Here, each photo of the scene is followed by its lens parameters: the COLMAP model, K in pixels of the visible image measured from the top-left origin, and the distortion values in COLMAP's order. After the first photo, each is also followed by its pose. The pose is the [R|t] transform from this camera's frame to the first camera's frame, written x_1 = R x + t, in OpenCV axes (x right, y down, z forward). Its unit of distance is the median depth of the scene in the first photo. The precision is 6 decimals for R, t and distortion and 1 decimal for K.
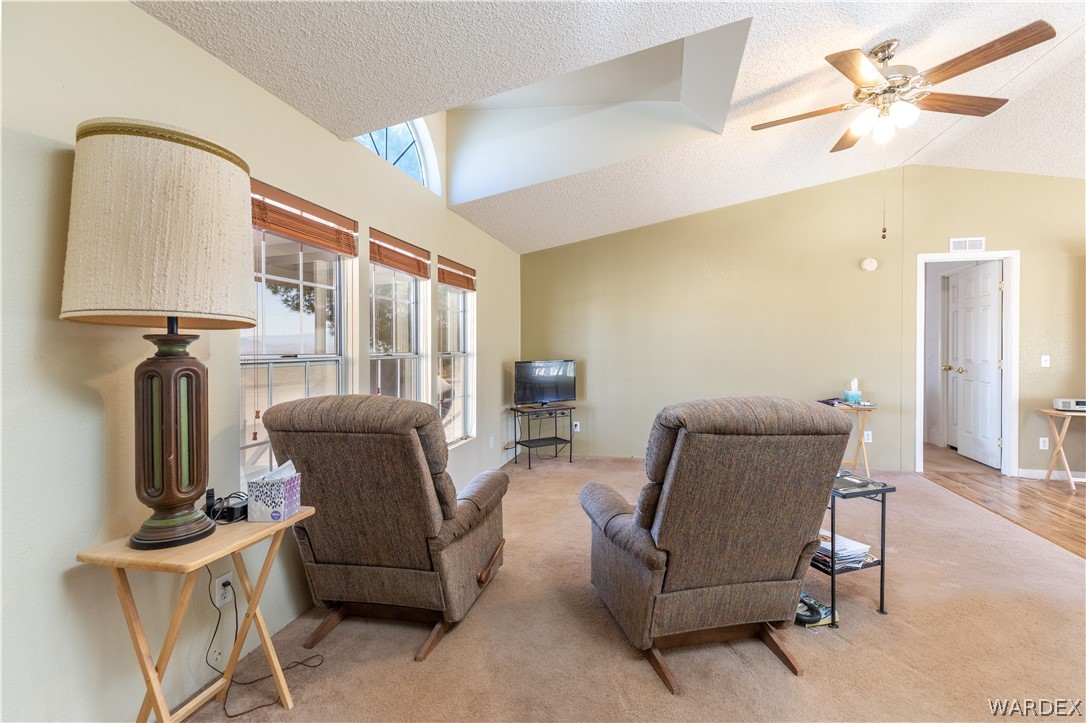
lens RADIAL K [[513.9, 0, 543.2], [0, 513.9, 358.9], [0, 0, 1]] dist [0.017928, 0.000120]
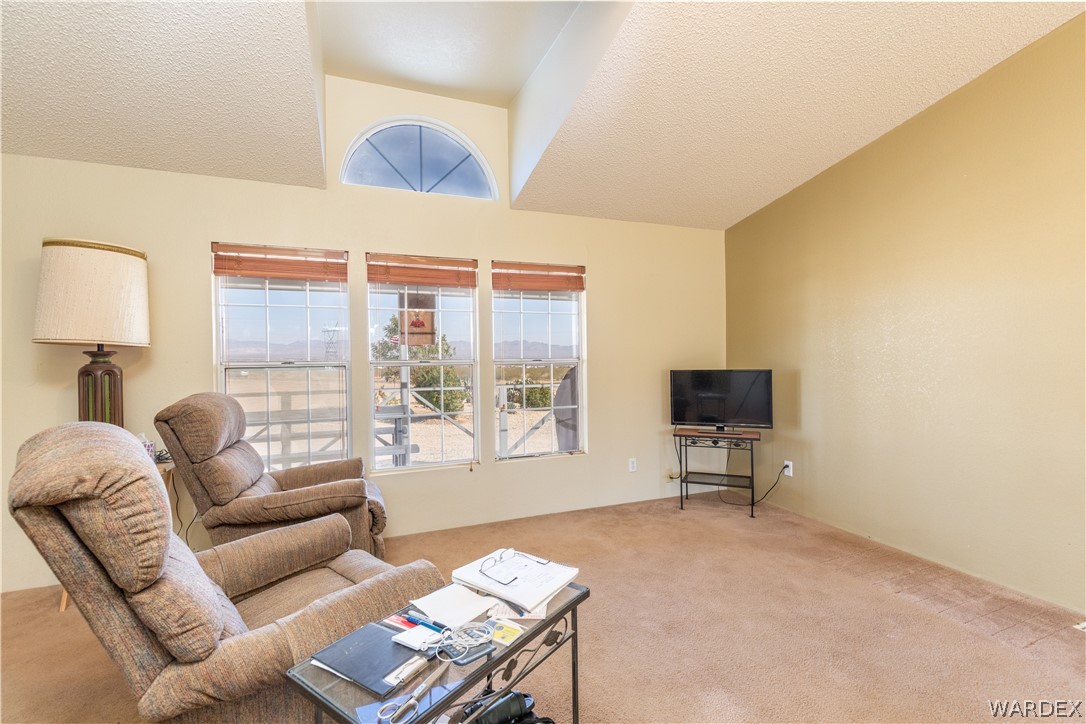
lens RADIAL K [[513.9, 0, 541.6], [0, 513.9, 360.1], [0, 0, 1]] dist [0.017928, 0.000120]
pose [[0.553445, 0.003566, -0.832878, 0.751193], [-0.007314, 0.999973, -0.000579, -0.012380], [0.832853, 0.006413, 0.553457, 0.596714]]
